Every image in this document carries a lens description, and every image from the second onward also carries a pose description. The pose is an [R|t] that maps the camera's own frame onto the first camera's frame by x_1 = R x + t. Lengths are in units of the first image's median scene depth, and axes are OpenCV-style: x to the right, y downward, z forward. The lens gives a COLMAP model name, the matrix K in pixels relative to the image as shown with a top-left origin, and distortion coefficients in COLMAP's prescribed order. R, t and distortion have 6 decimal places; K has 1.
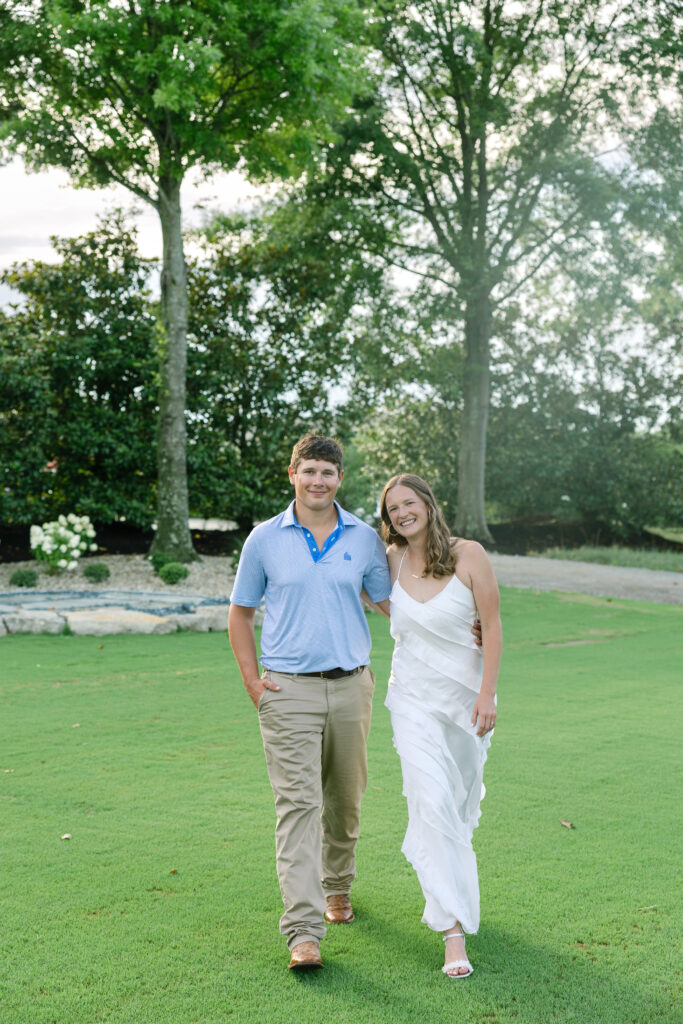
lens RADIAL K [[1353.8, 0, 341.5], [0, 1353.8, 512.0], [0, 0, 1]] dist [0.012545, 0.009507]
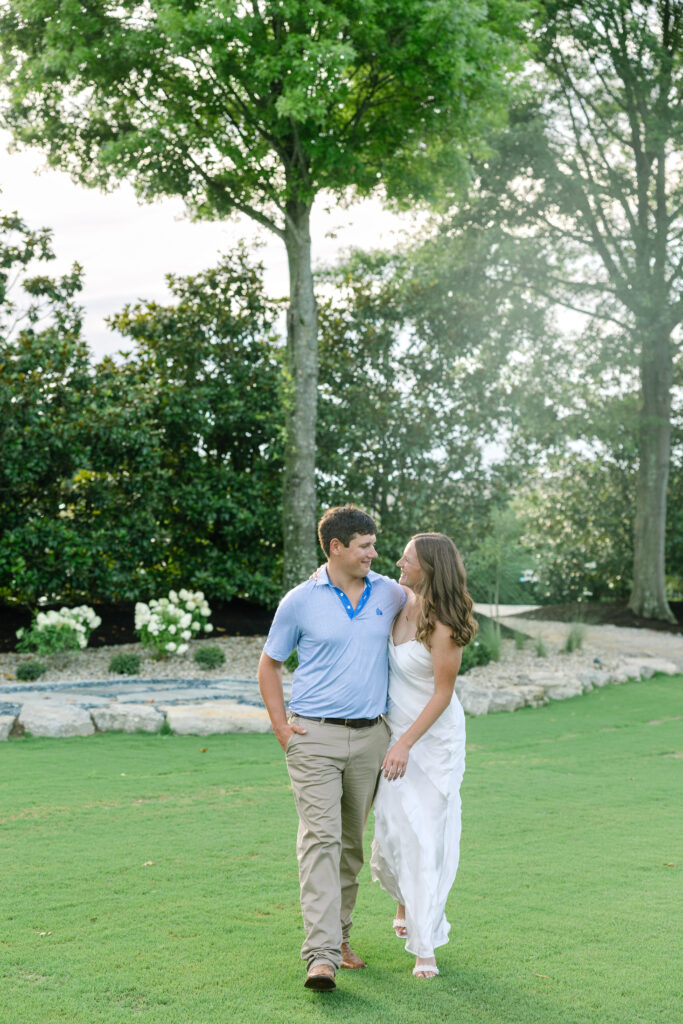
lens RADIAL K [[1485.7, 0, 342.5], [0, 1485.7, 541.0], [0, 0, 1]] dist [0.025111, 0.026281]
pose [[0.994506, -0.001589, -0.104669, 0.001150], [-0.001656, 0.999521, -0.030906, -0.000111], [0.104668, 0.030910, 0.994027, 0.051402]]
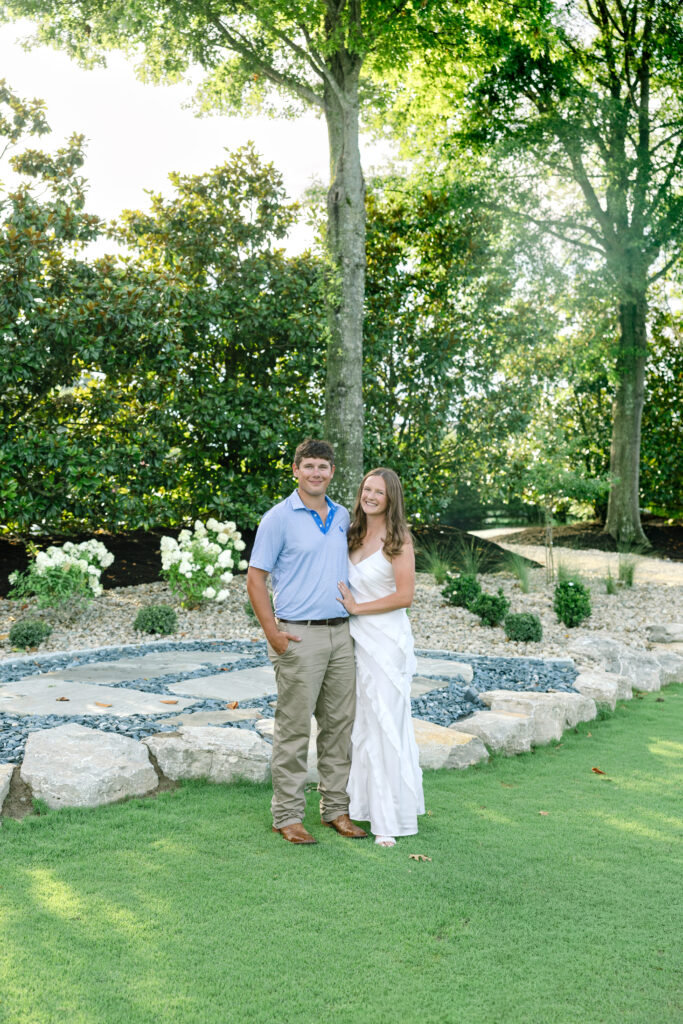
lens RADIAL K [[1130.3, 0, 341.5], [0, 1130.3, 512.0], [0, 0, 1]] dist [-0.013366, 0.023538]
pose [[0.999588, 0.001410, -0.028661, -0.091616], [-0.001332, 0.999995, 0.002732, -0.002857], [0.028664, -0.002693, 0.999585, 0.324610]]
